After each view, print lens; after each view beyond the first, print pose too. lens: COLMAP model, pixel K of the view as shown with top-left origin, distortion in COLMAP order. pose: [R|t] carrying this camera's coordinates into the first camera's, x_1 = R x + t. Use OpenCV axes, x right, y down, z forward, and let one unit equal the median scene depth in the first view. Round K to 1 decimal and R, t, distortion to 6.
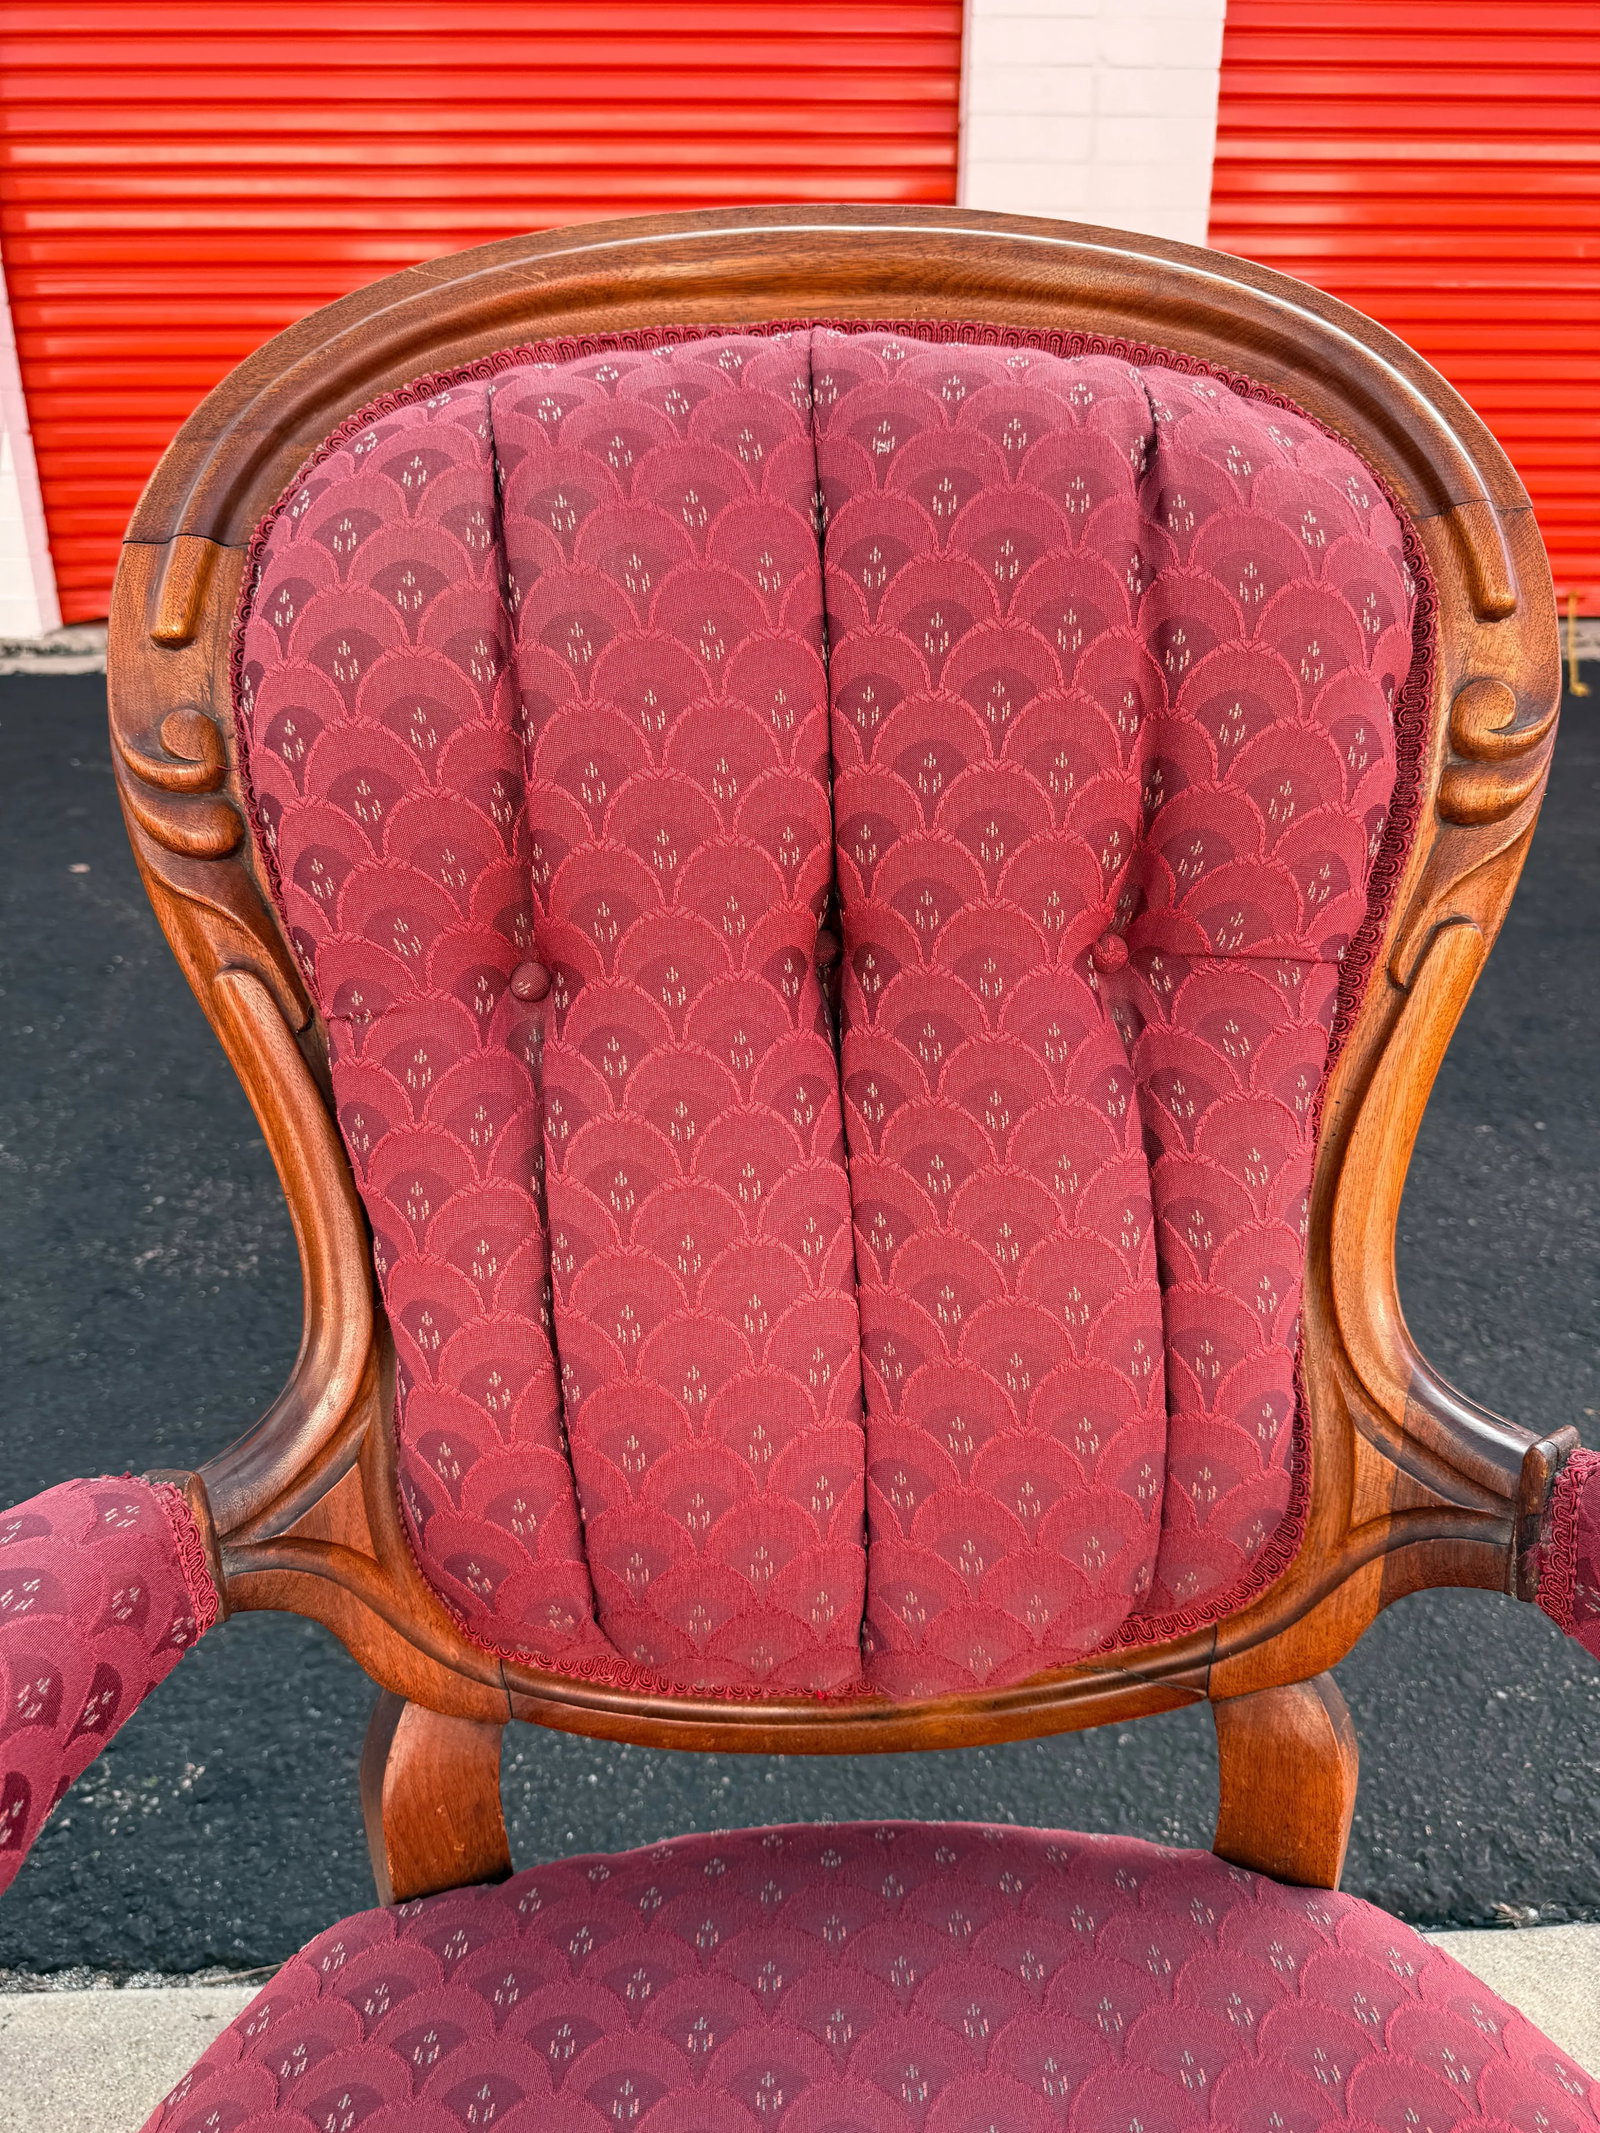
lens RADIAL K [[1536.8, 0, 778.6], [0, 1536.8, 1092.6], [0, 0, 1]] dist [0.001303, -0.001007]
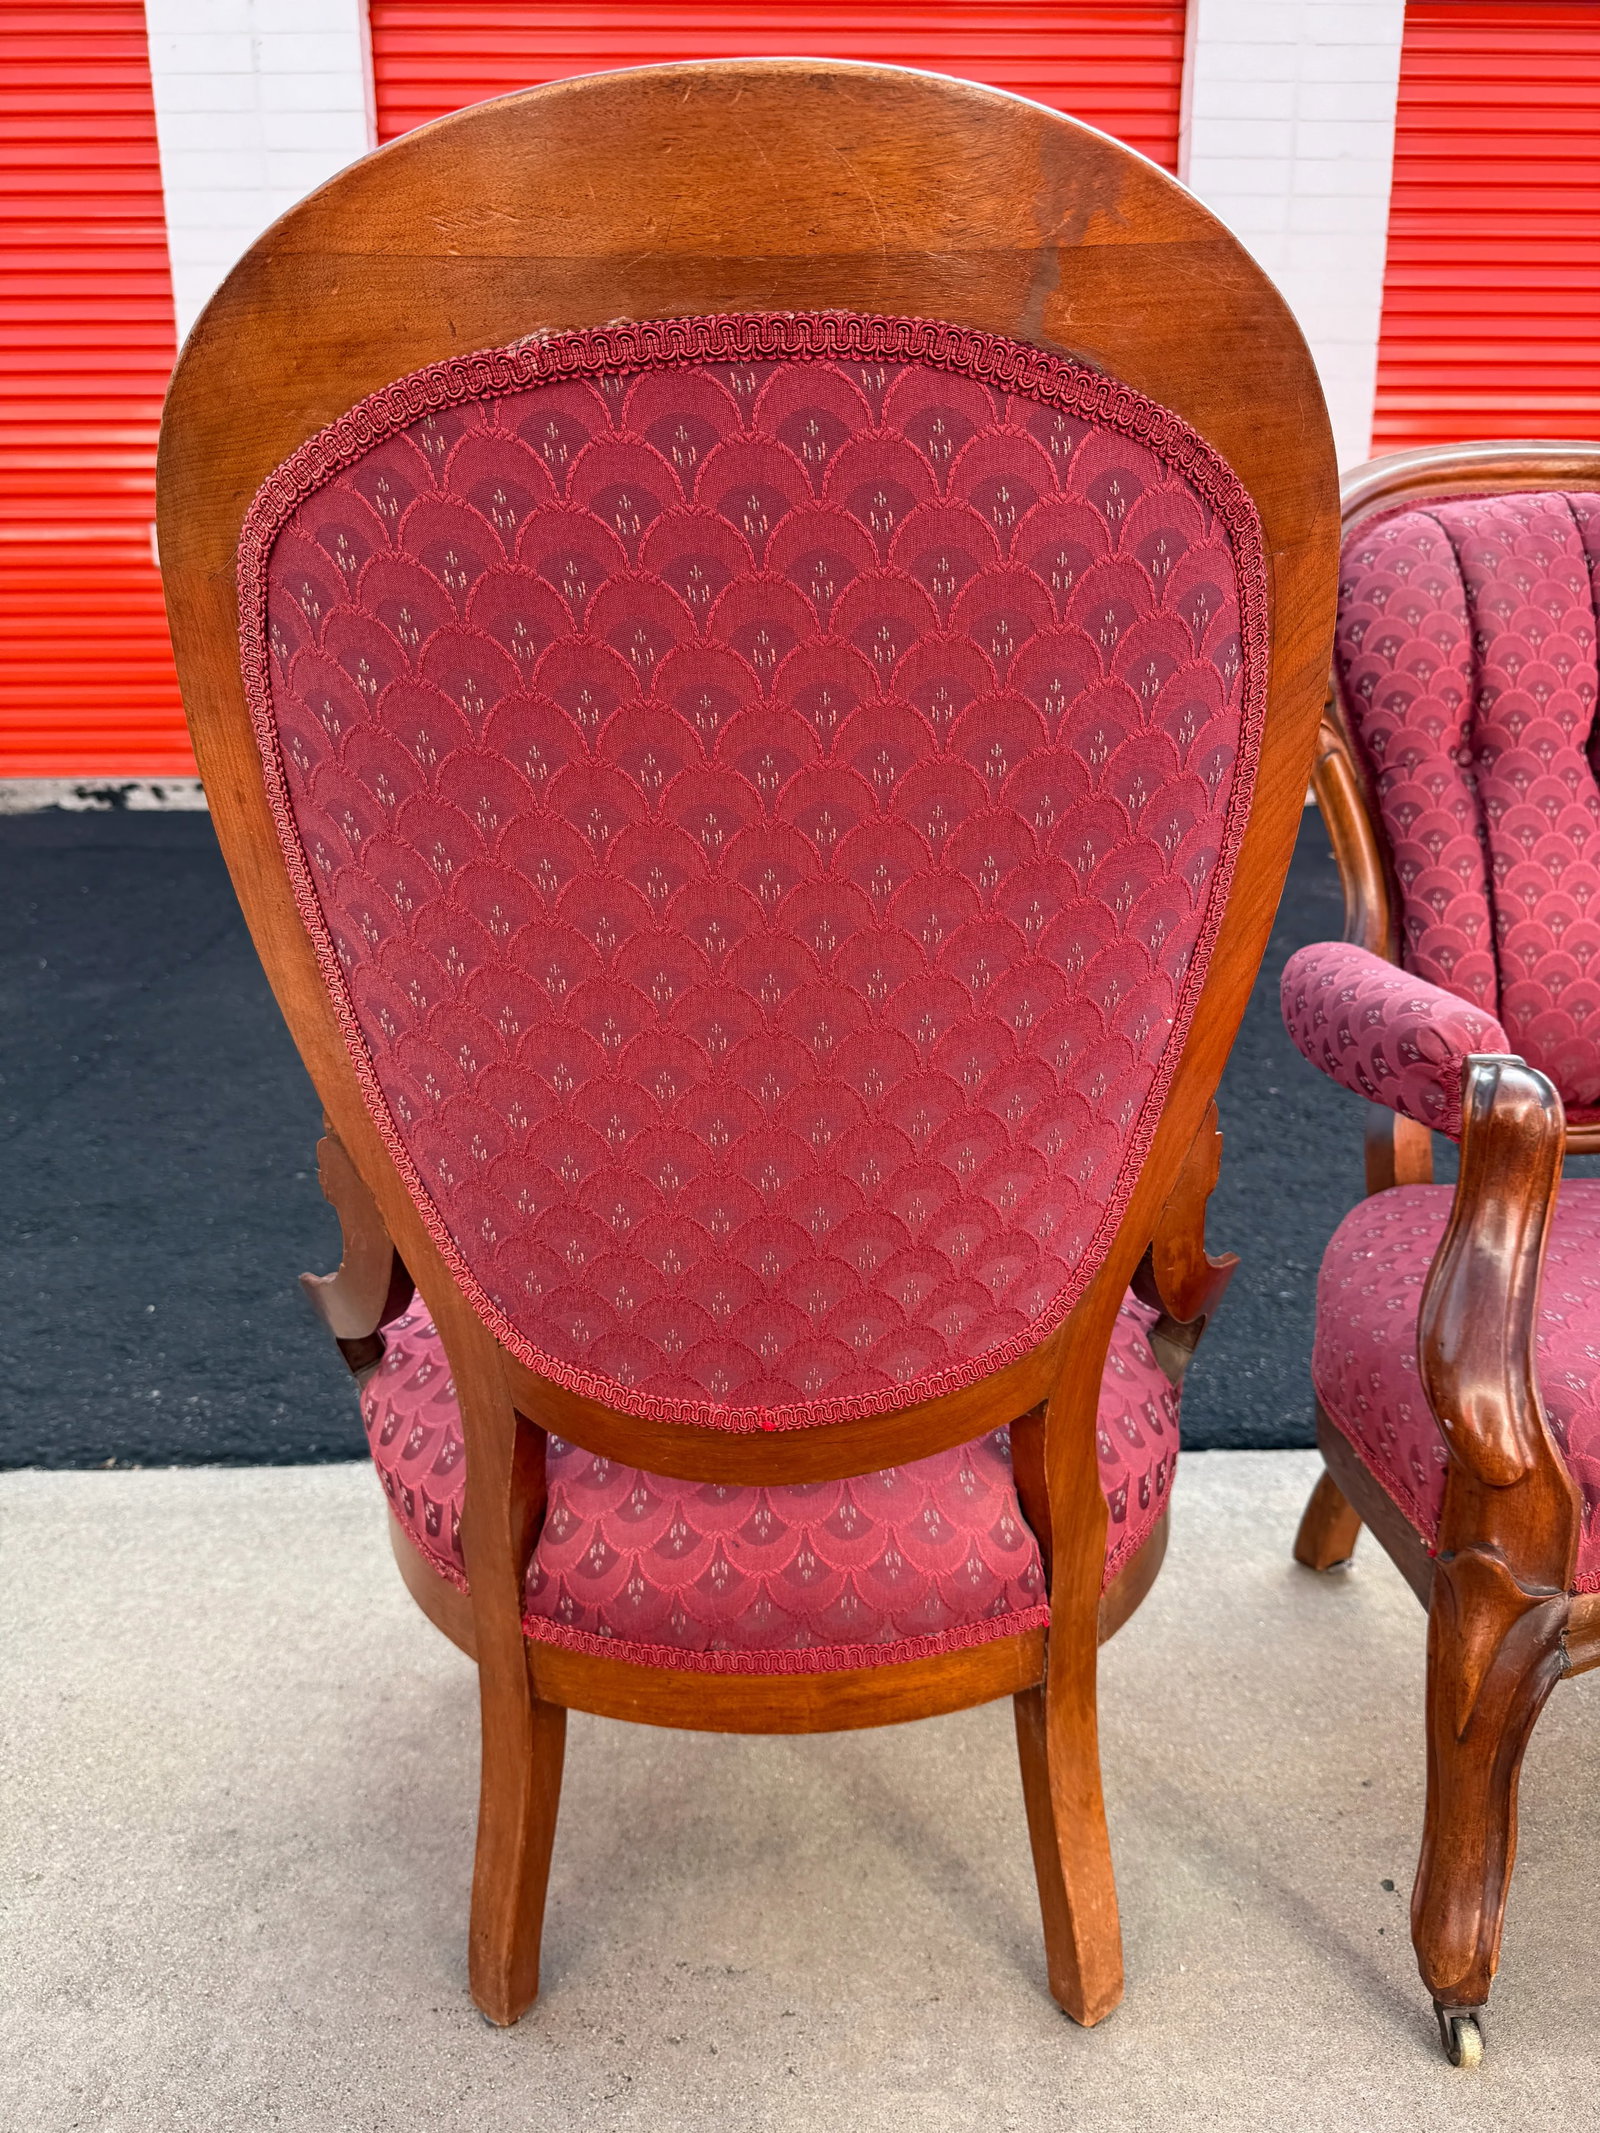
lens RADIAL K [[1558.6, 0, 800.0], [0, 1558.6, 1066.5], [0, 0, 1]] dist [-0.028078, 0.015341]
pose [[0.999961, 0.003797, -0.008030, -0.377907], [-0.004879, 0.990237, -0.139306, 0.236711], [0.007423, 0.139340, 0.990217, -0.409066]]
